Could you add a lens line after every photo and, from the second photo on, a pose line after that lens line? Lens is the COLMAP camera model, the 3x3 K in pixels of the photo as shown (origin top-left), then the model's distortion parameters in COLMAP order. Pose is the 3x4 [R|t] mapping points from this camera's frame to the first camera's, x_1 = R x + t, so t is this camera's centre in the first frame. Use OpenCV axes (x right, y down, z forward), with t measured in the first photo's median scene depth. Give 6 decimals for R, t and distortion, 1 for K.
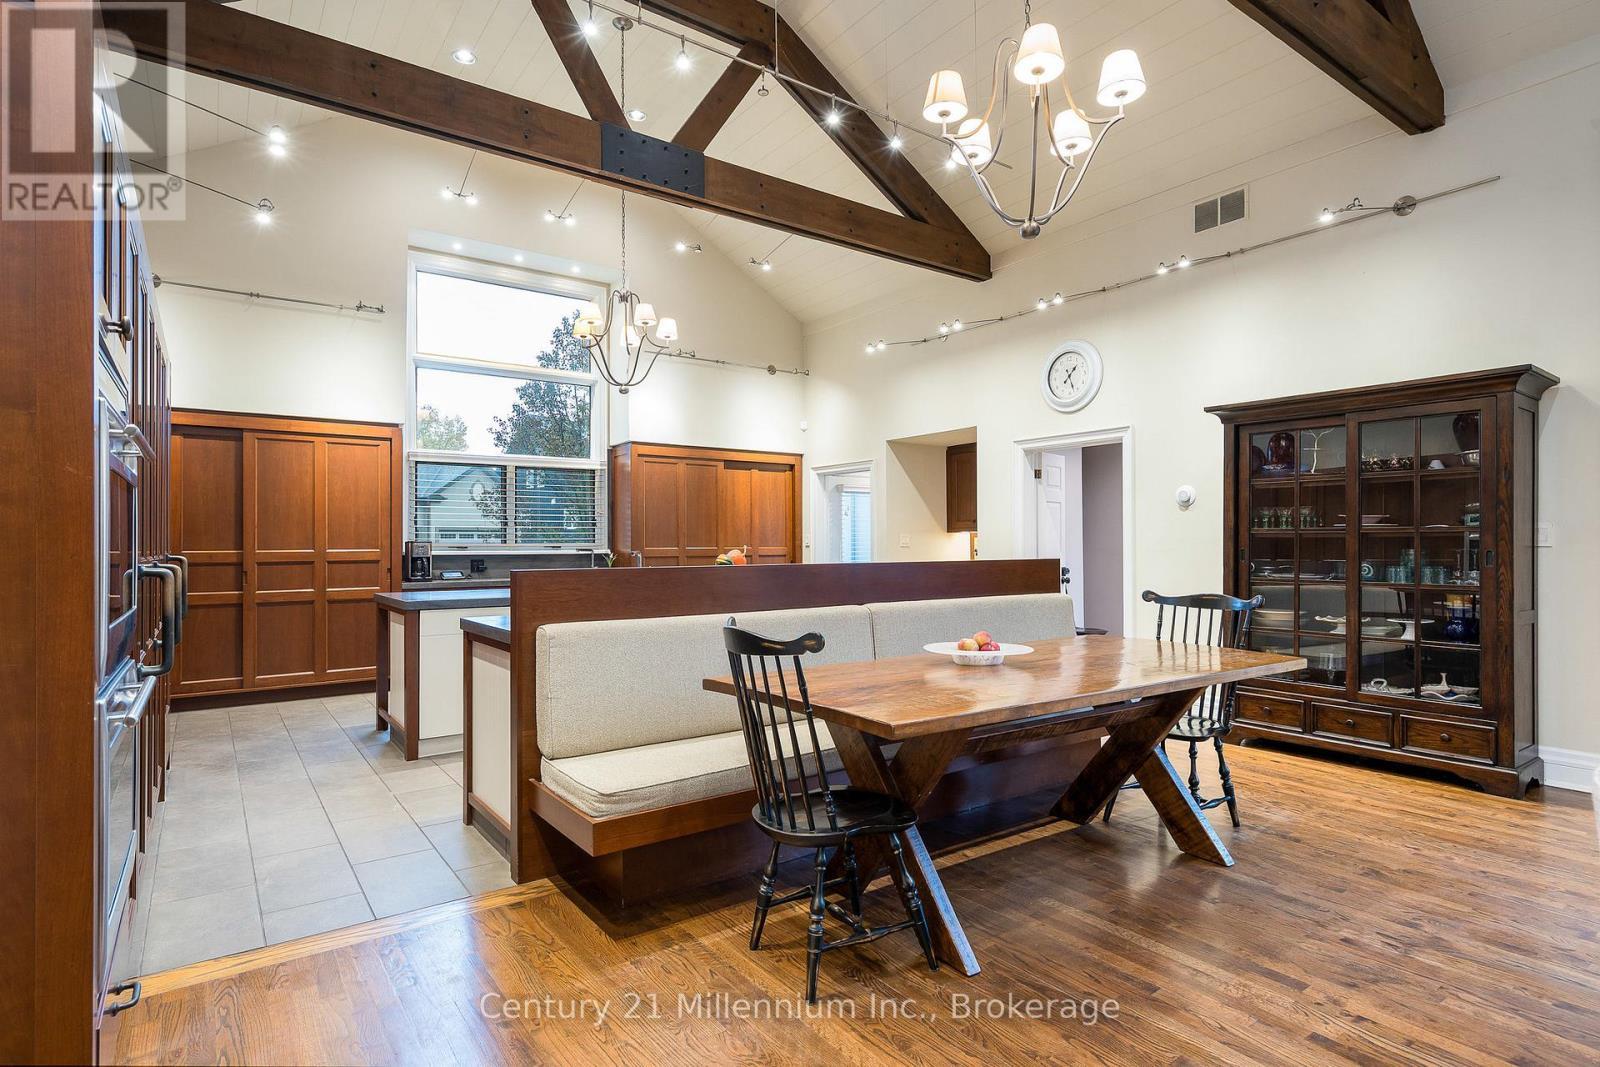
lens RADIAL K [[836.2, 0, 803.2], [0, 836.2, 537.7], [0, 0, 1]] dist [0.000697, 0.001402]
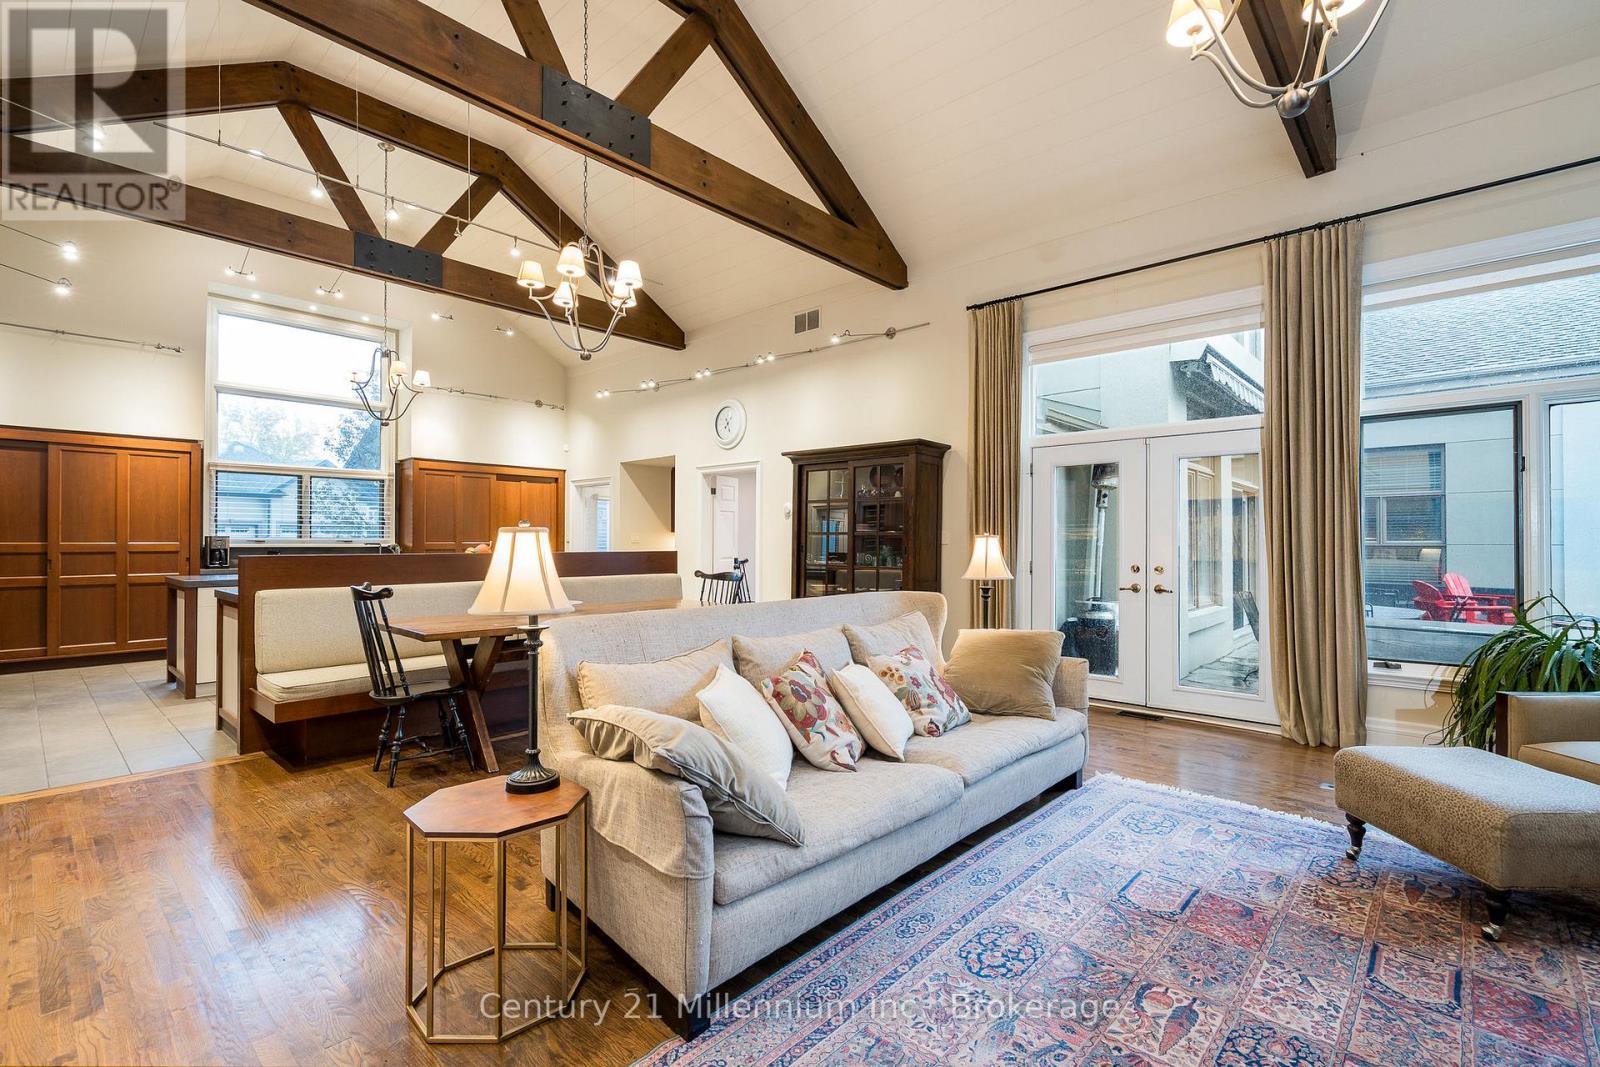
lens RADIAL K [[730.7, 0, 792.4], [0, 730.7, 536.5], [0, 0, 1]] dist [-0.001416, -0.000081]
pose [[0.980817, 0.006784, 0.194815, 0.202731], [-0.007304, 0.999971, 0.001952, -0.003854], [-0.194796, -0.003337, 0.980838, -0.273247]]
